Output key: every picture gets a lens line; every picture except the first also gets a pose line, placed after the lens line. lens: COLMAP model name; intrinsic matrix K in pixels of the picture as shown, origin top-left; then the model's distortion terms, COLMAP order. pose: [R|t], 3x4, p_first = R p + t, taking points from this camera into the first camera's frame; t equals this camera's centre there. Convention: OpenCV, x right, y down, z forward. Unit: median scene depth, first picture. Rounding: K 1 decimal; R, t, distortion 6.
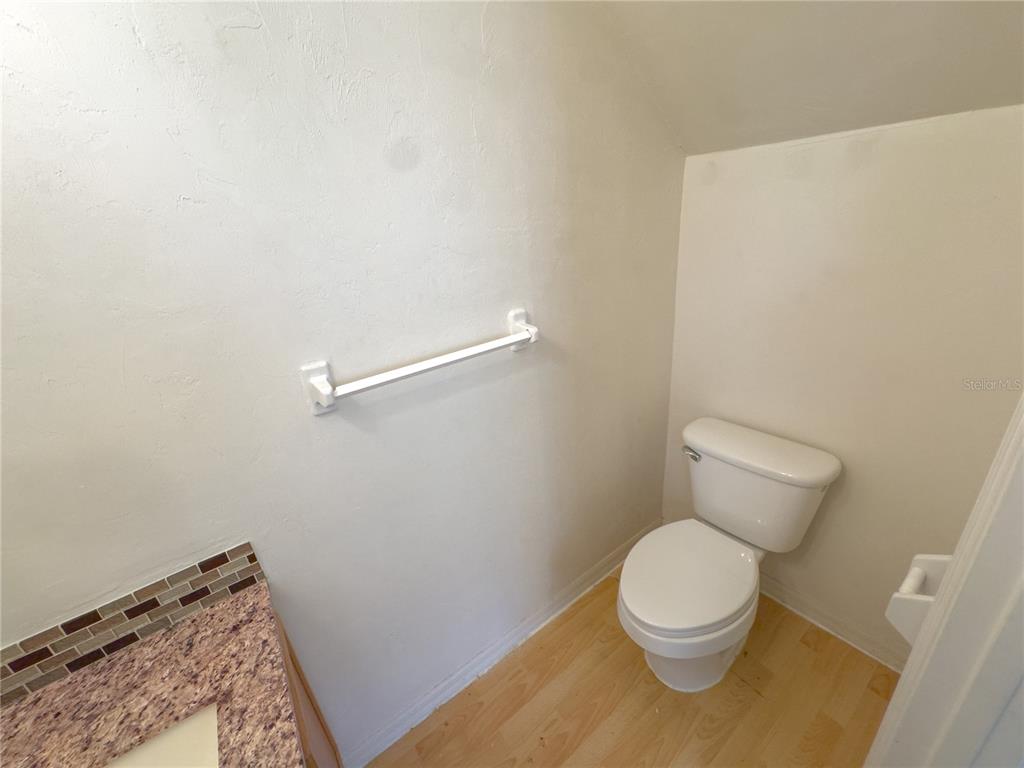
lens RADIAL K [[409.5, 0, 509.5], [0, 409.5, 385.0], [0, 0, 1]] dist [-0.001082, -0.000144]
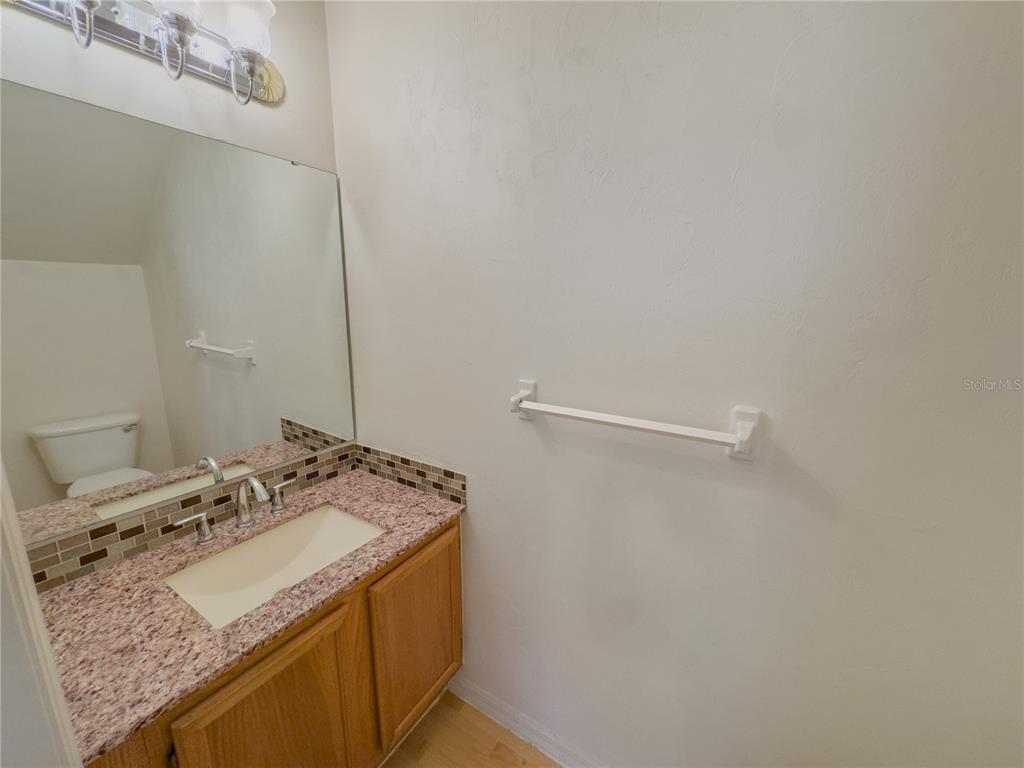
lens RADIAL K [[409.5, 0, 509.5], [0, 409.5, 385.0], [0, 0, 1]] dist [-0.001082, -0.000144]
pose [[0.366345, 0.290966, -0.883816, 0.716218], [-0.398666, 0.907333, 0.133460, -0.202617], [0.840748, 0.303455, 0.448395, 0.388162]]
